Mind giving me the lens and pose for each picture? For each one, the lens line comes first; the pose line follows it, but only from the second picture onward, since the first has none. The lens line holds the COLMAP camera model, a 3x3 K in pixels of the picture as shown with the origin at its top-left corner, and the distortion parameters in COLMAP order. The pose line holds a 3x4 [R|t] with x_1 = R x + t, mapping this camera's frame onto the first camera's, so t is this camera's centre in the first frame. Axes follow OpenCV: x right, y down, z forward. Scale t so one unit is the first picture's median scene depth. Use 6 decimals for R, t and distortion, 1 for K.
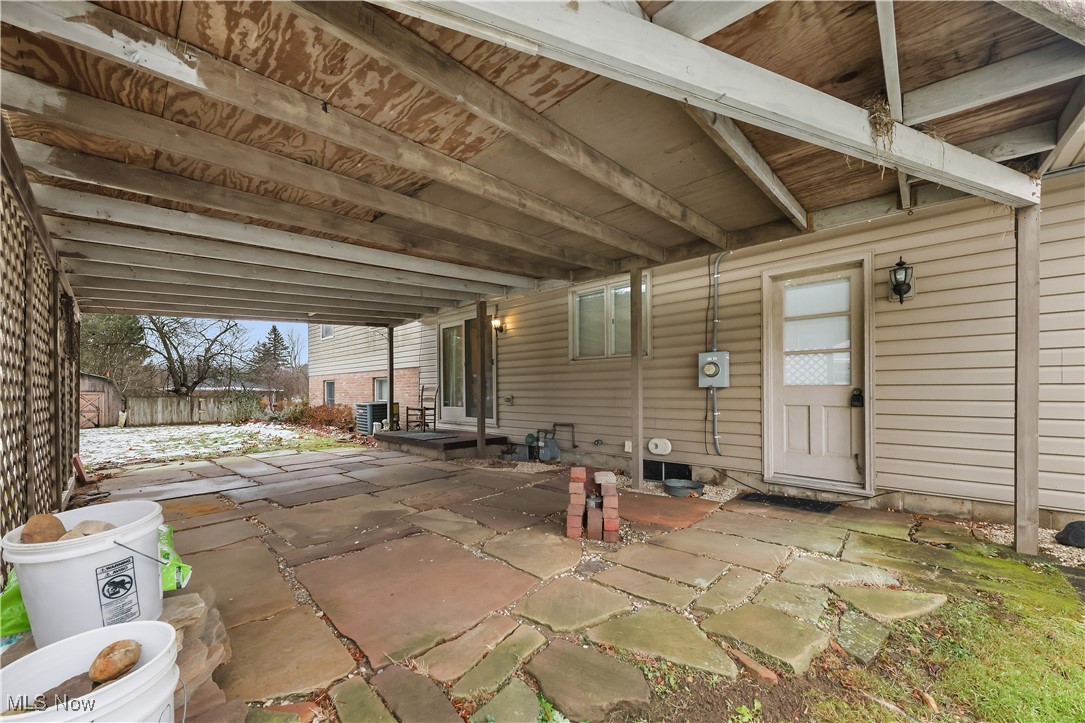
lens RADIAL K [[415.3, 0, 535.5], [0, 415.3, 387.2], [0, 0, 1]] dist [0.000026, -0.000216]
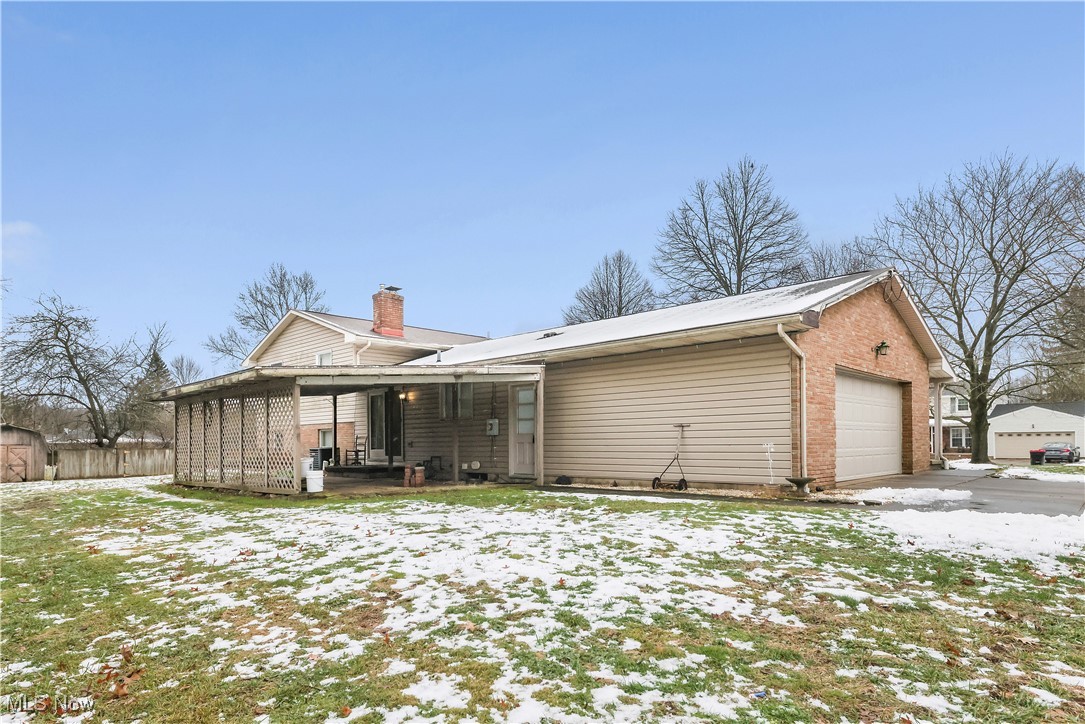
lens RADIAL K [[638.5, 0, 543.3], [0, 638.5, 373.3], [0, 0, 1]] dist [-0.003835, -0.001282]
pose [[0.999728, -0.016281, 0.016715, 0.407754], [0.017668, 0.996094, -0.086510, -0.018499], [-0.015241, 0.086782, 0.996111, -1.473707]]
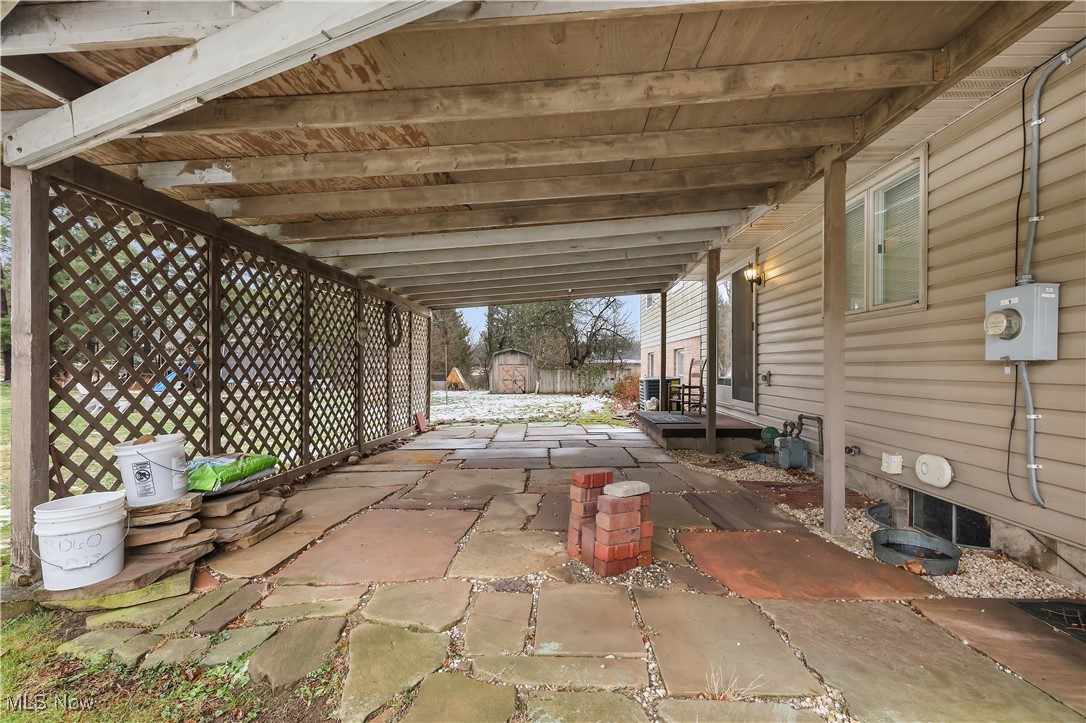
lens RADIAL K [[496.6, 0, 546.9], [0, 496.6, 361.7], [0, 0, 1]] dist [0.005417, 0.000824]
pose [[0.665362, -0.007300, -0.746485, 0.316293], [0.013633, 0.999904, 0.002373, -0.004788], [0.746396, -0.011756, 0.665398, 0.136917]]
